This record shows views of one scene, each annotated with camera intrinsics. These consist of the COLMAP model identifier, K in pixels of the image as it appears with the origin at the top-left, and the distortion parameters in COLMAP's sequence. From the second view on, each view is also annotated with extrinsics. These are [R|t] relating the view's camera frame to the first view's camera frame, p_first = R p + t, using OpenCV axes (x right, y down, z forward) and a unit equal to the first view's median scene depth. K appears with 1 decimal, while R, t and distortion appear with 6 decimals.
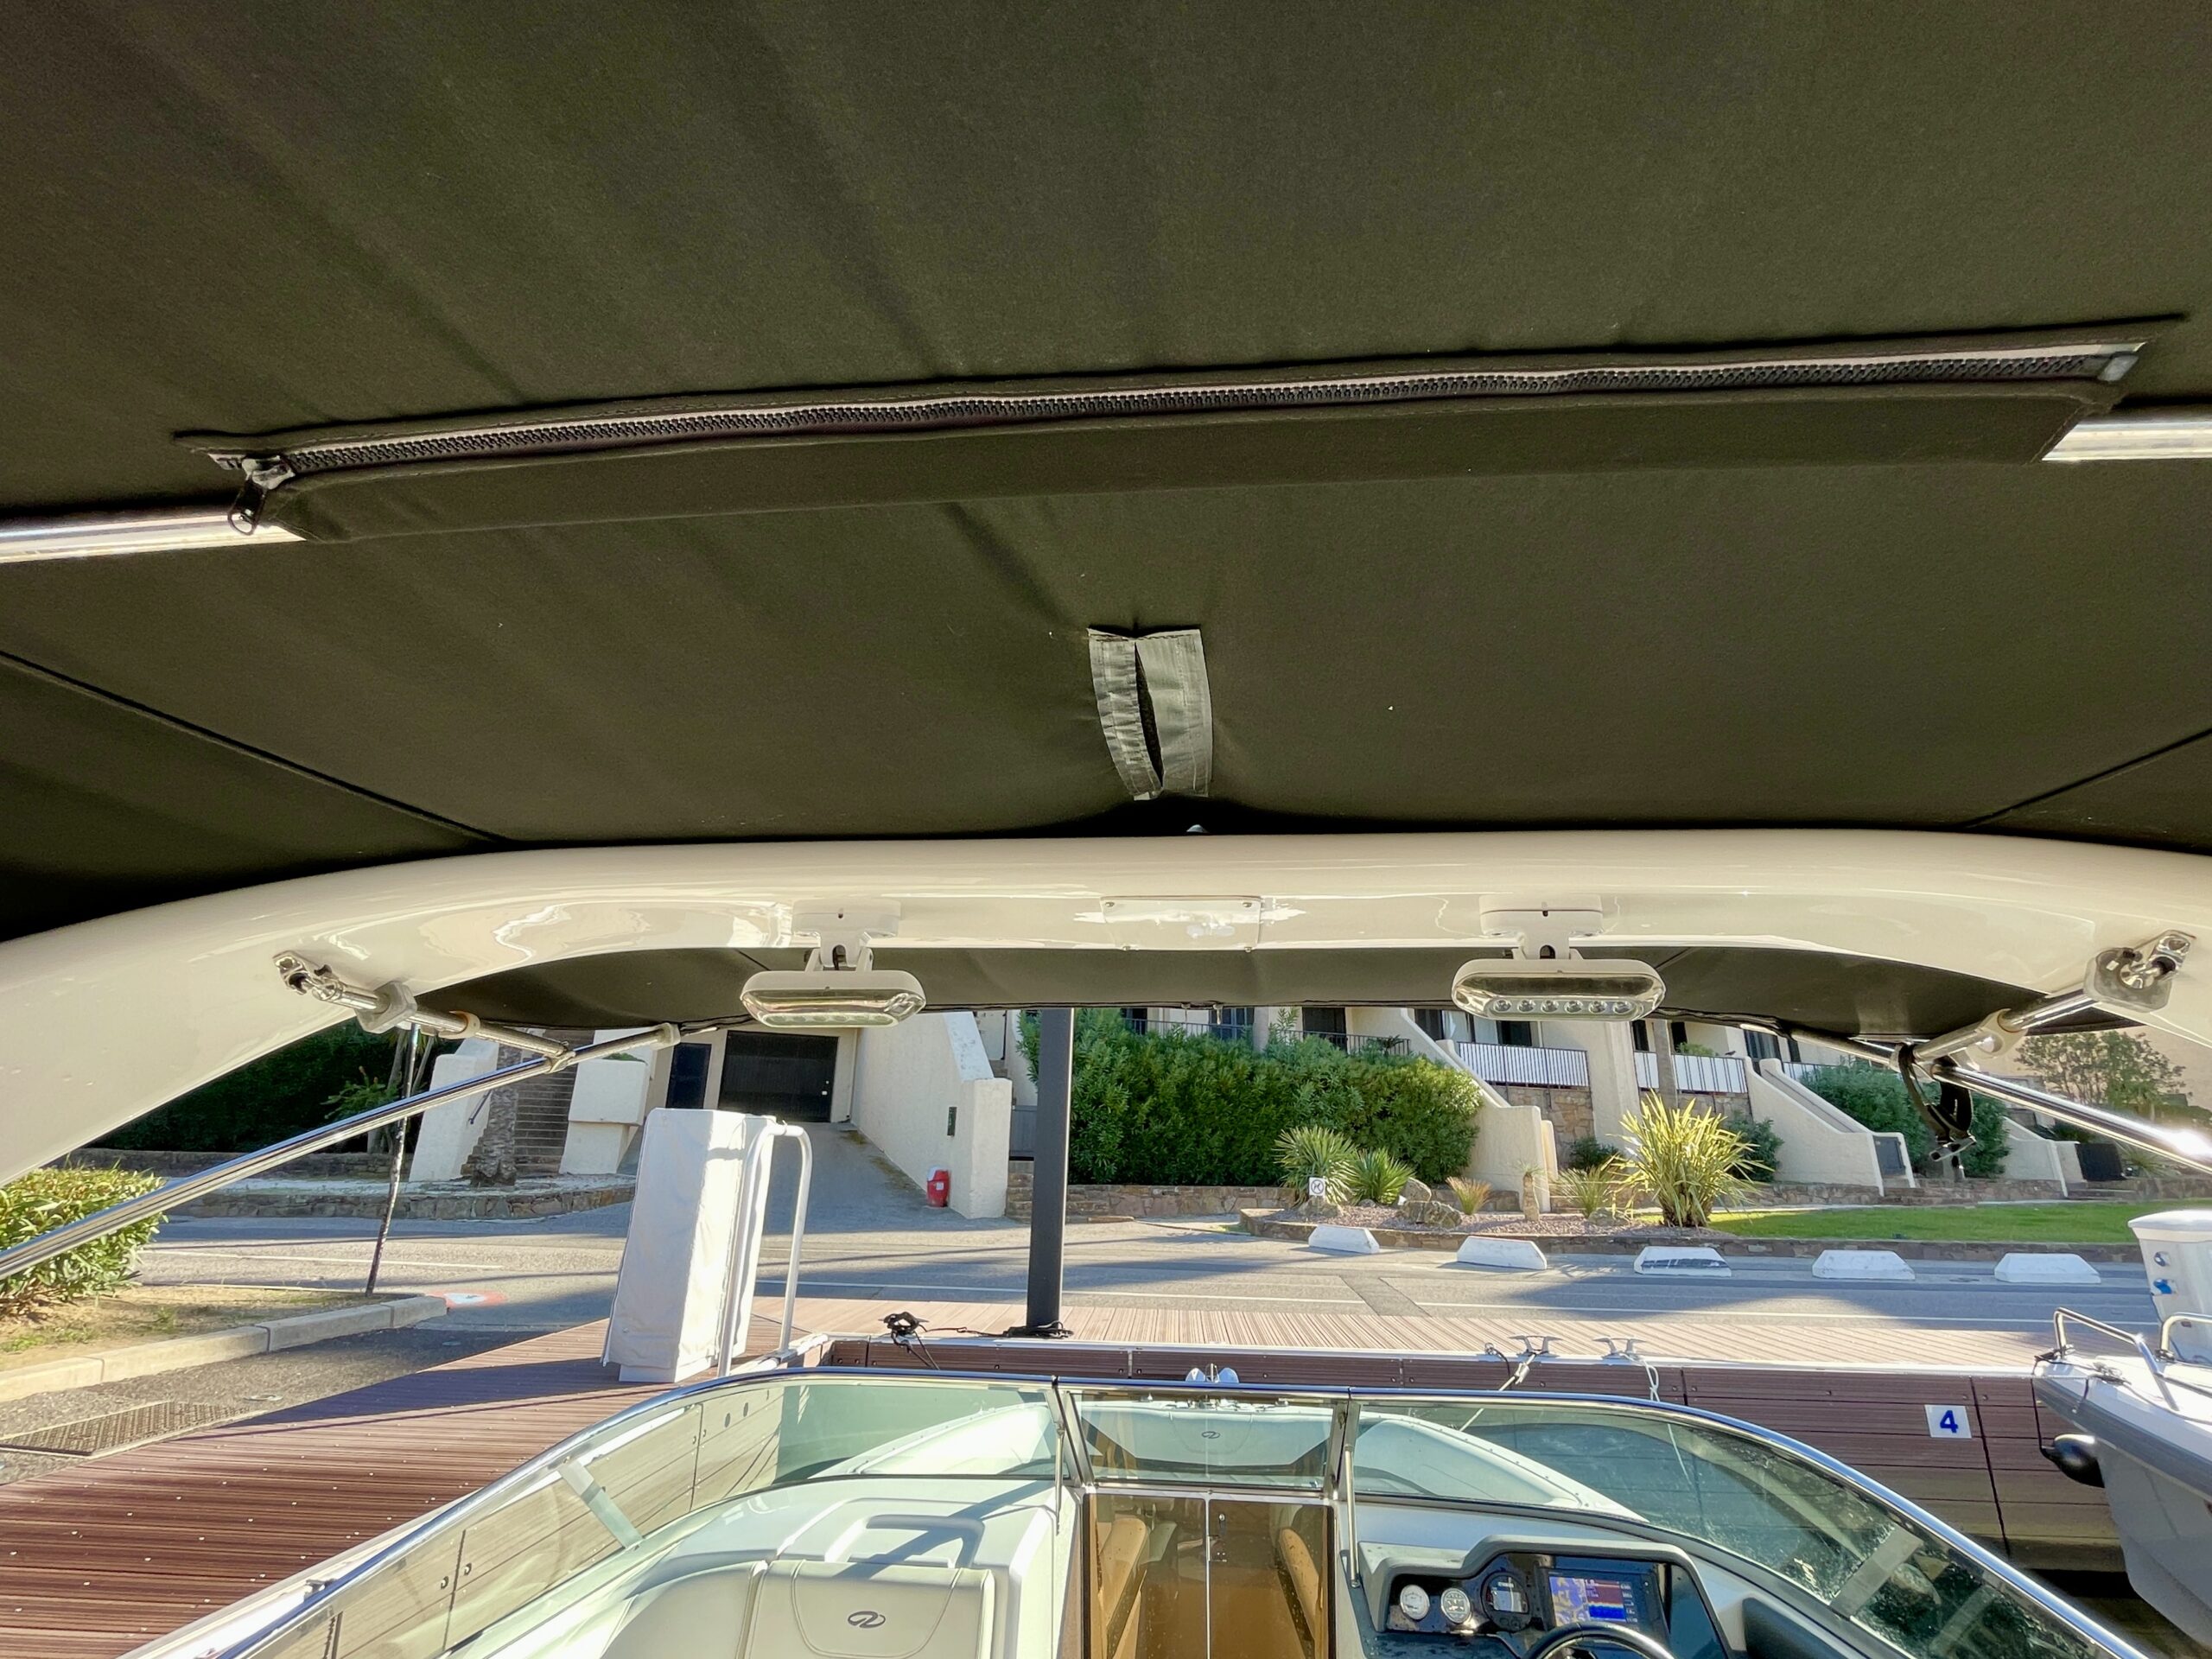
lens RADIAL K [[1018.2, 0, 1114.4], [0, 1018.2, 826.8], [0, 0, 1]] dist [-0.002190, 0.000622]
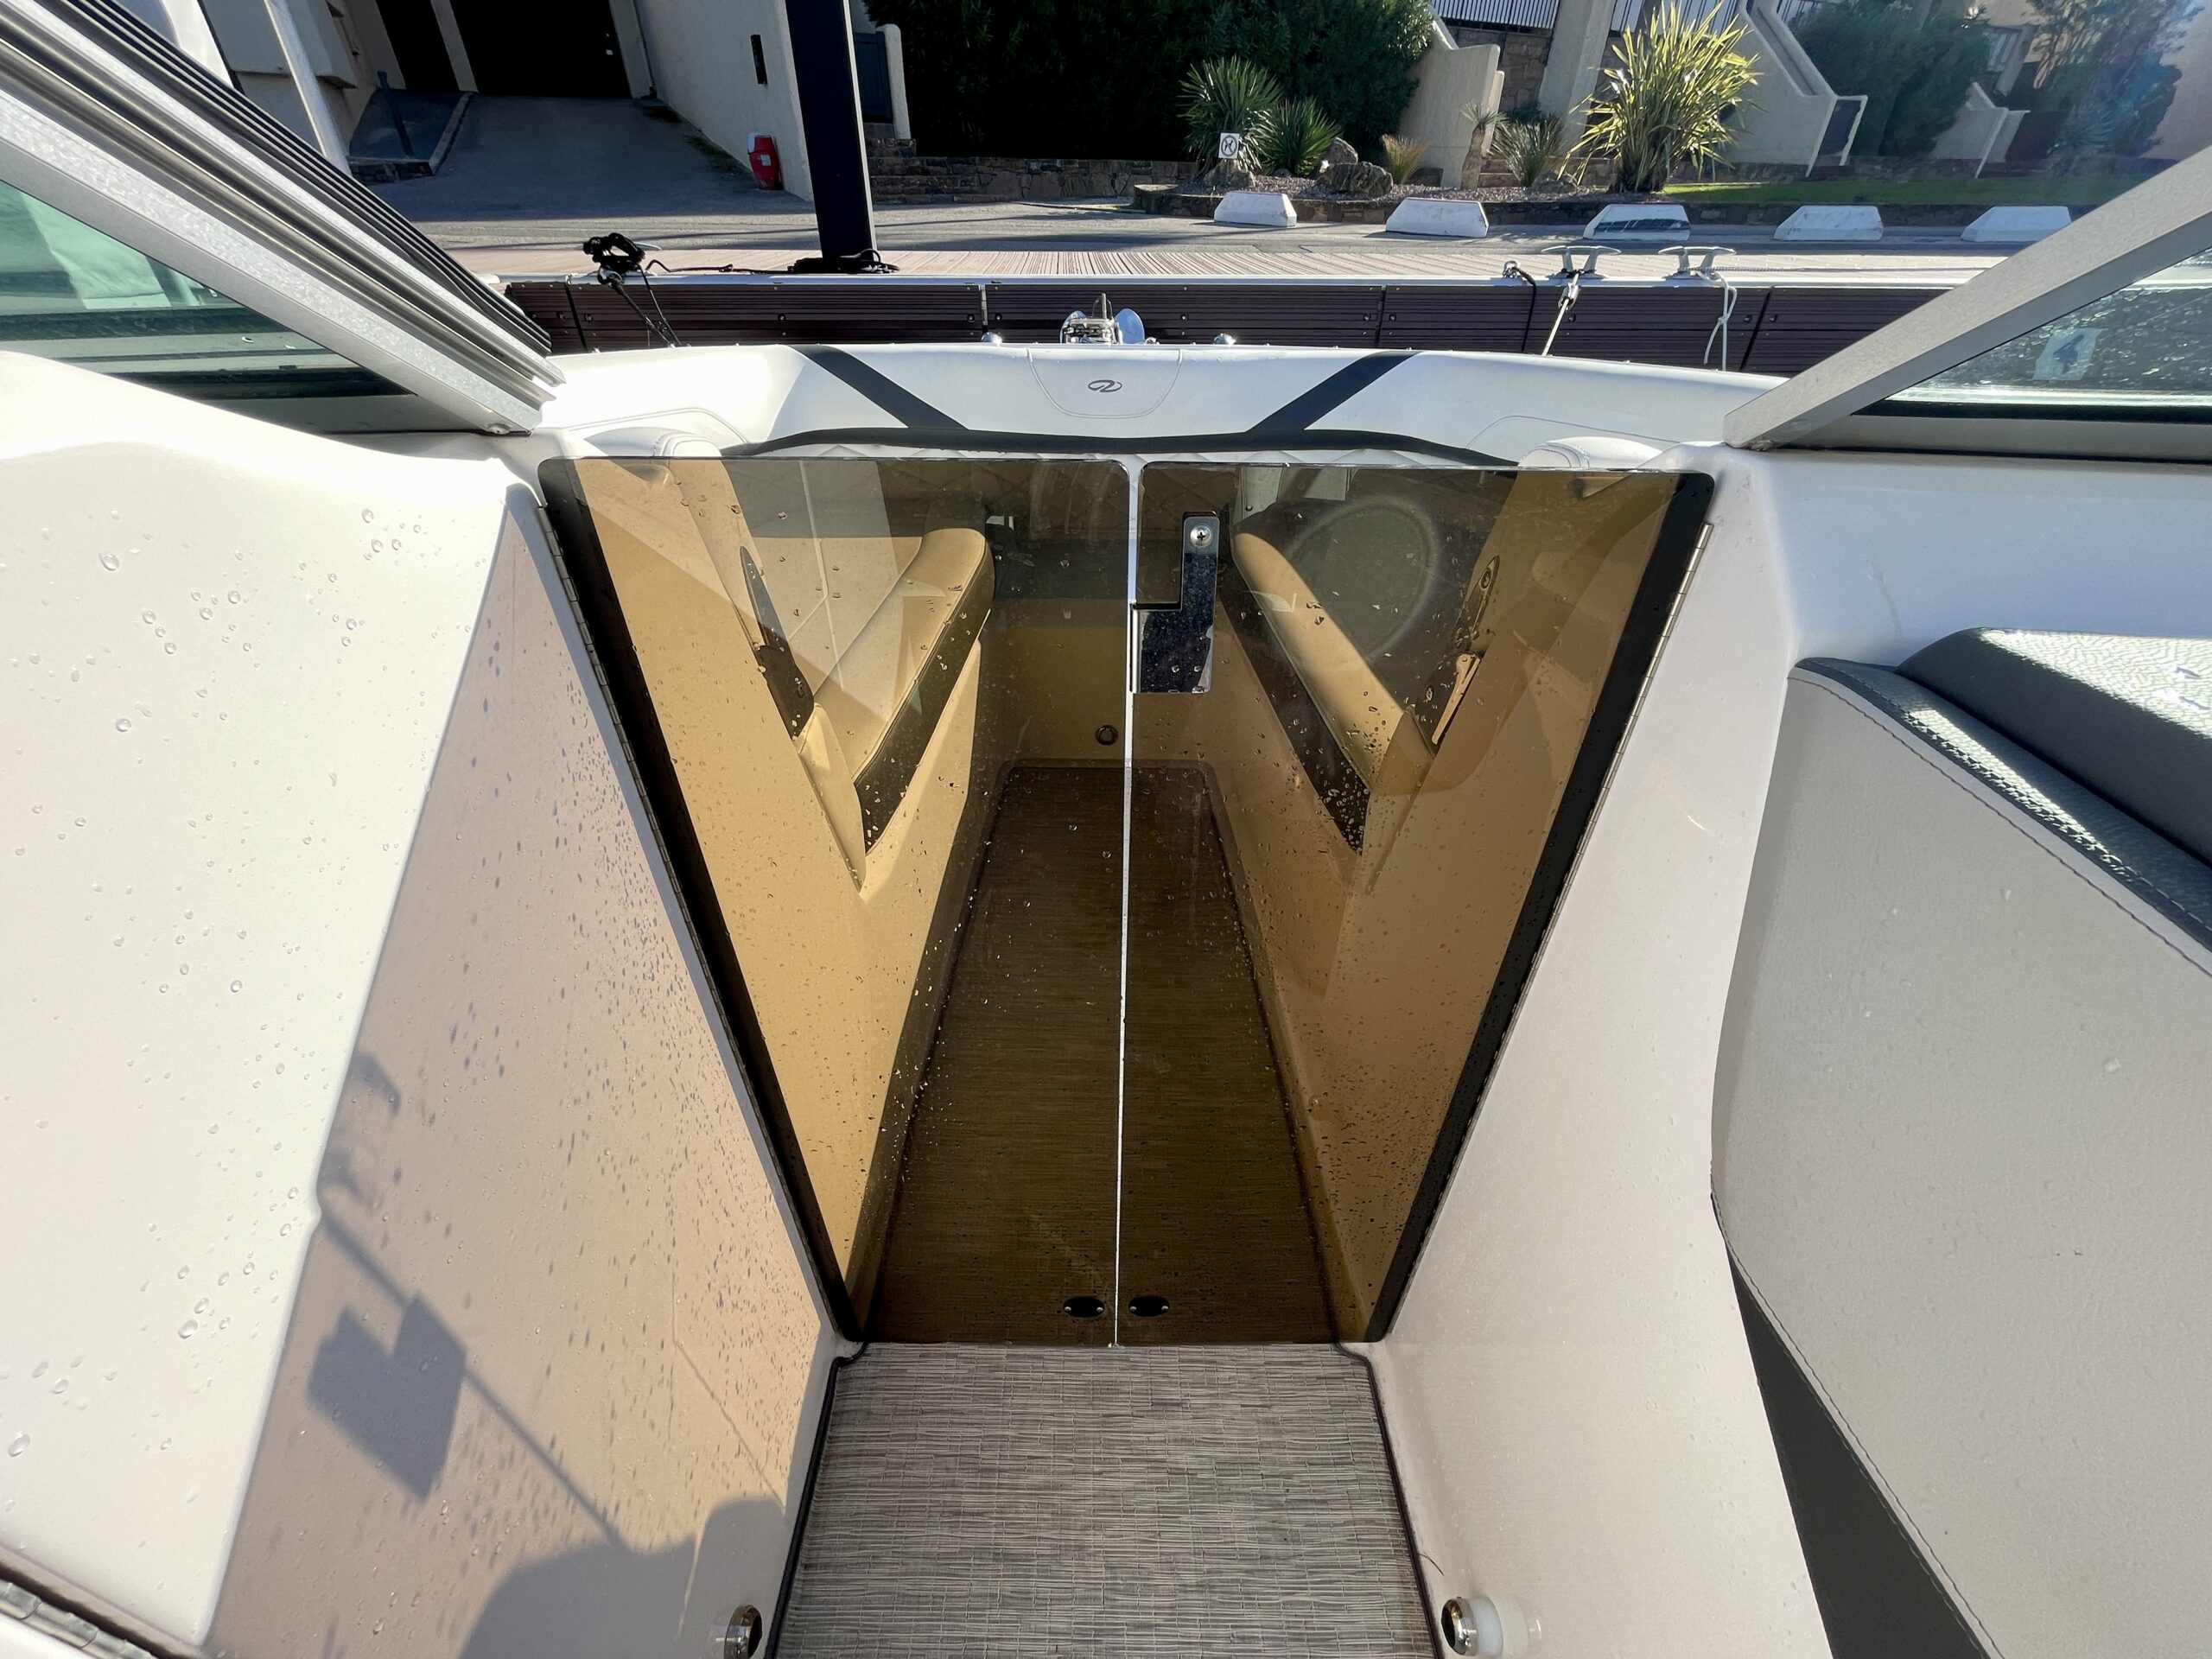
lens RADIAL K [[900.3, 0, 1112.1], [0, 900.3, 836.5], [0, 0, 1]] dist [-0.005645, 0.001331]
pose [[0.994554, -0.071312, 0.076002, 0.011360], [-0.019972, 0.585320, 0.810556, 0.099650], [-0.102288, -0.807660, 0.580708, 0.145989]]
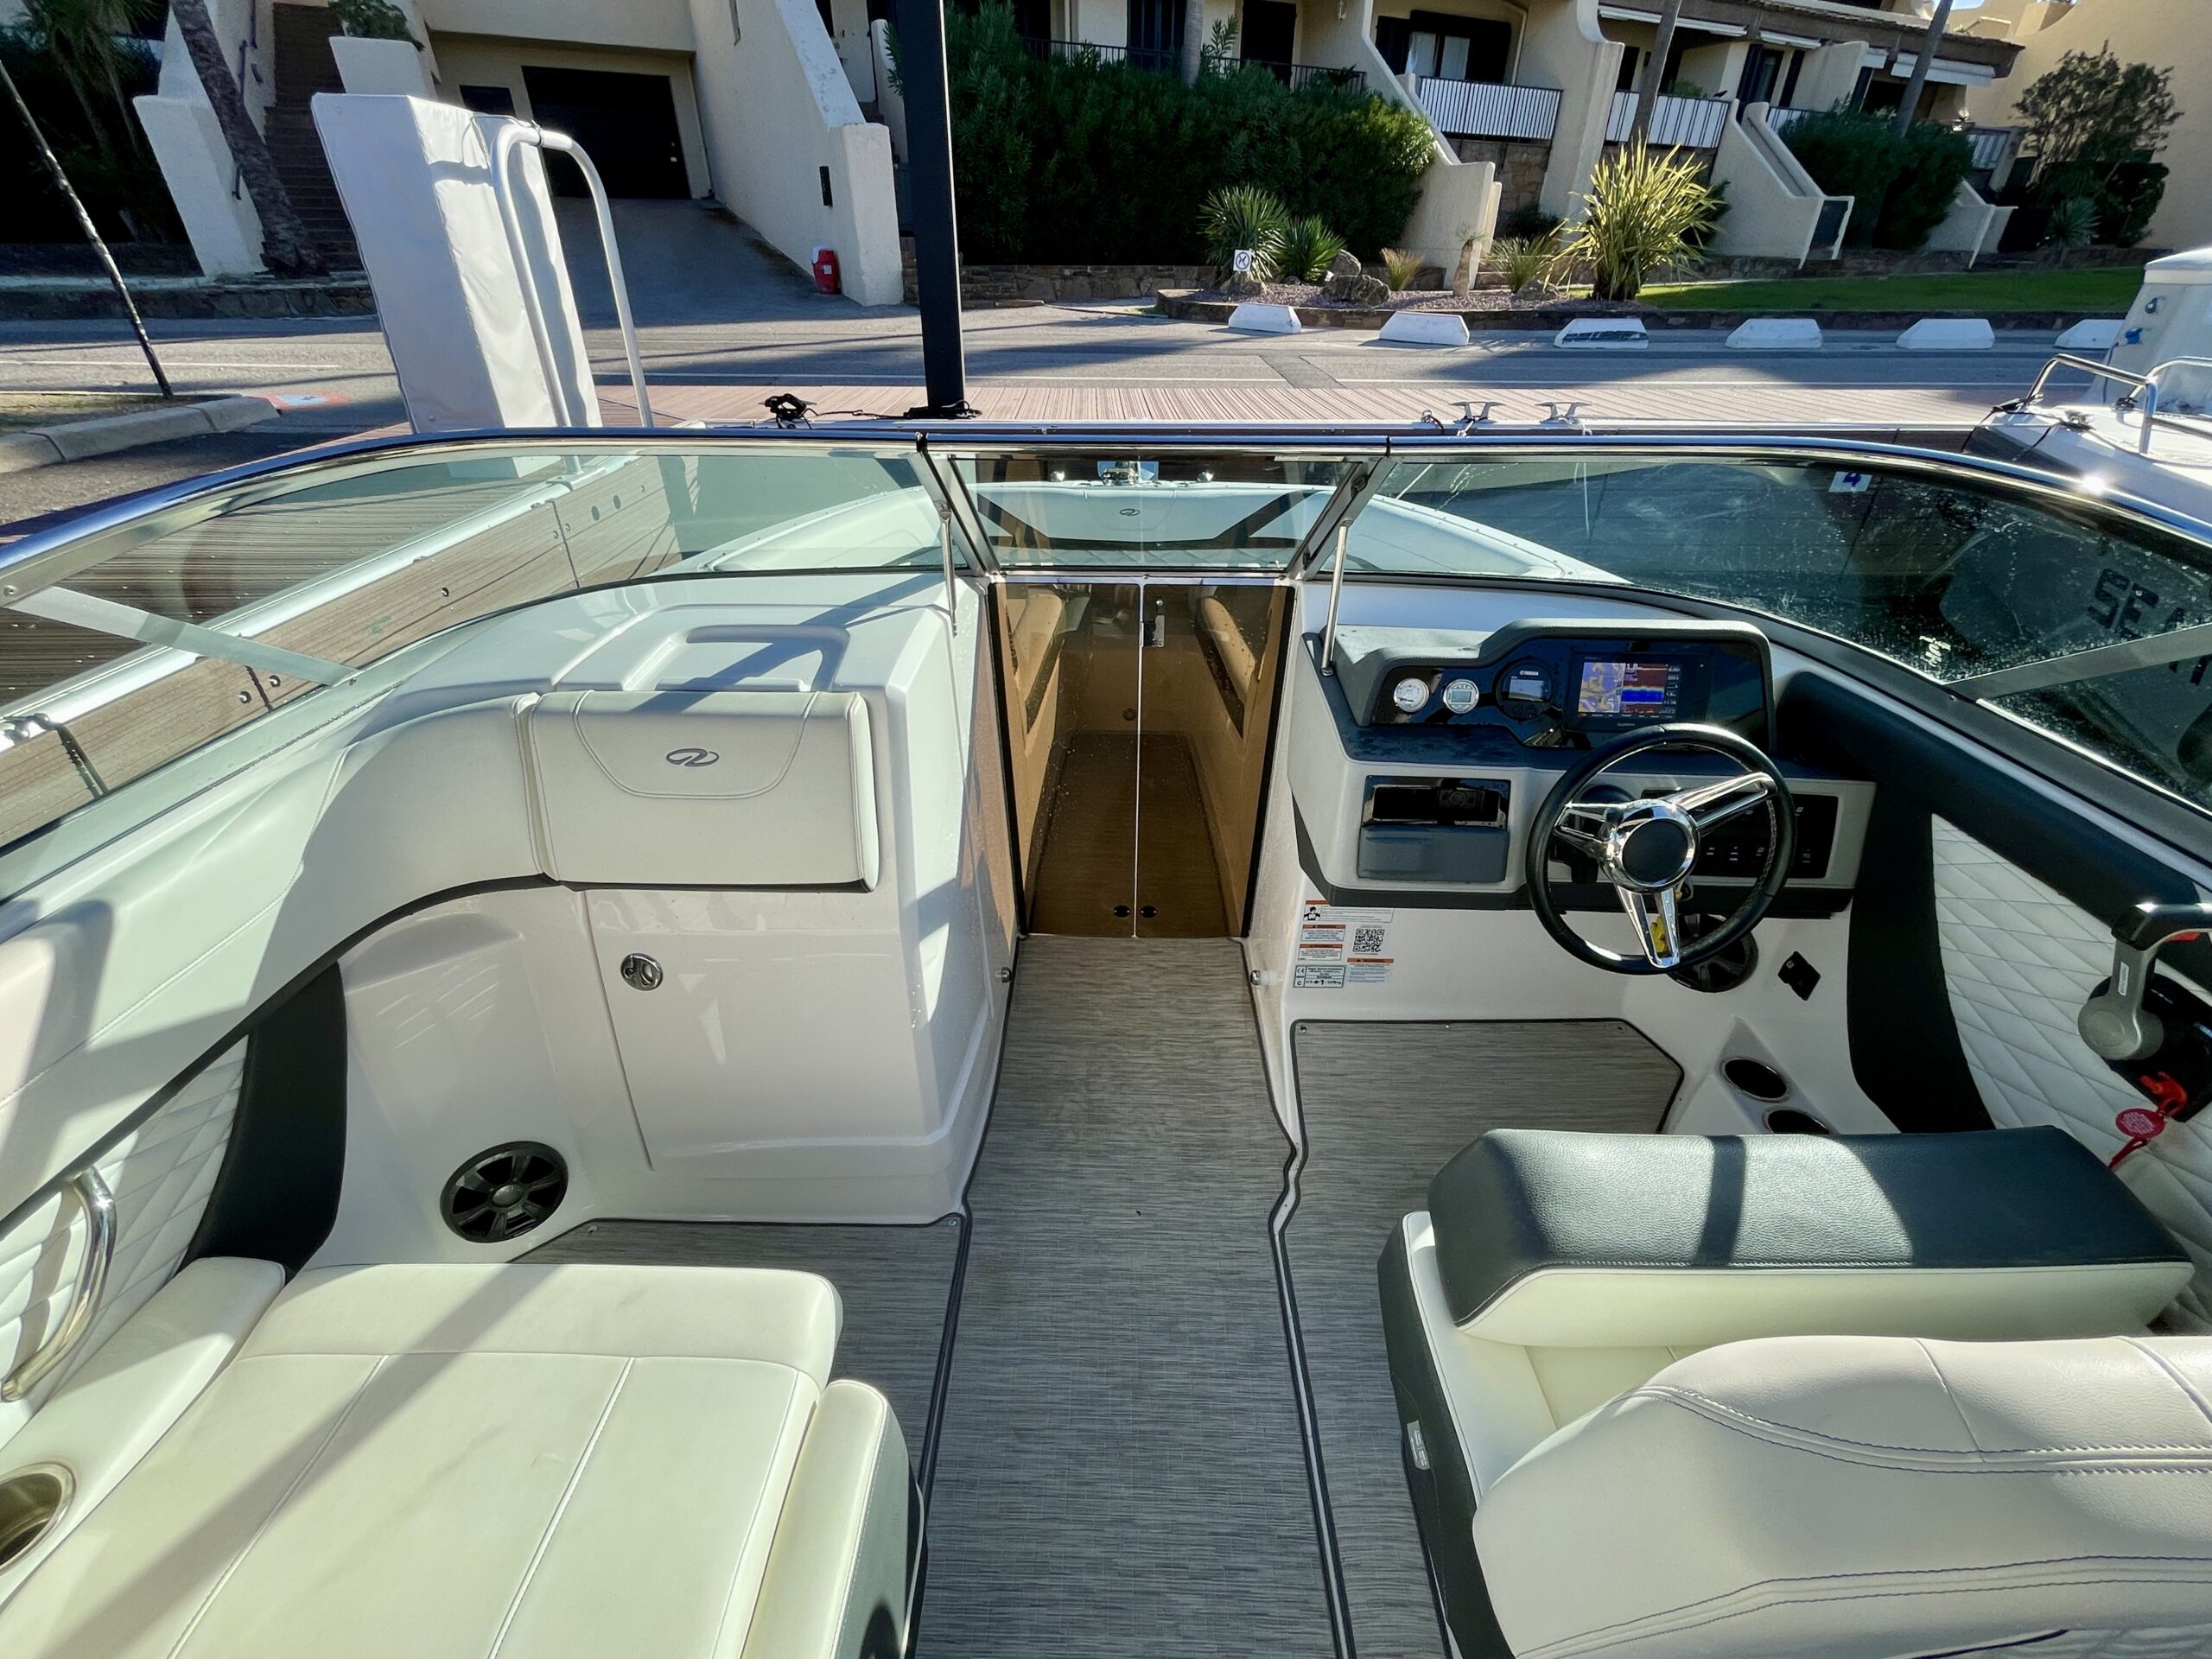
lens RADIAL K [[953.7, 0, 1114.7], [0, 953.7, 833.1], [0, 0, 1]] dist [-0.002980, 0.000556]
pose [[0.996490, -0.054412, 0.063616, 0.001689], [-0.013118, 0.649050, 0.760632, 0.037986], [-0.082677, -0.758797, 0.646058, 0.064499]]
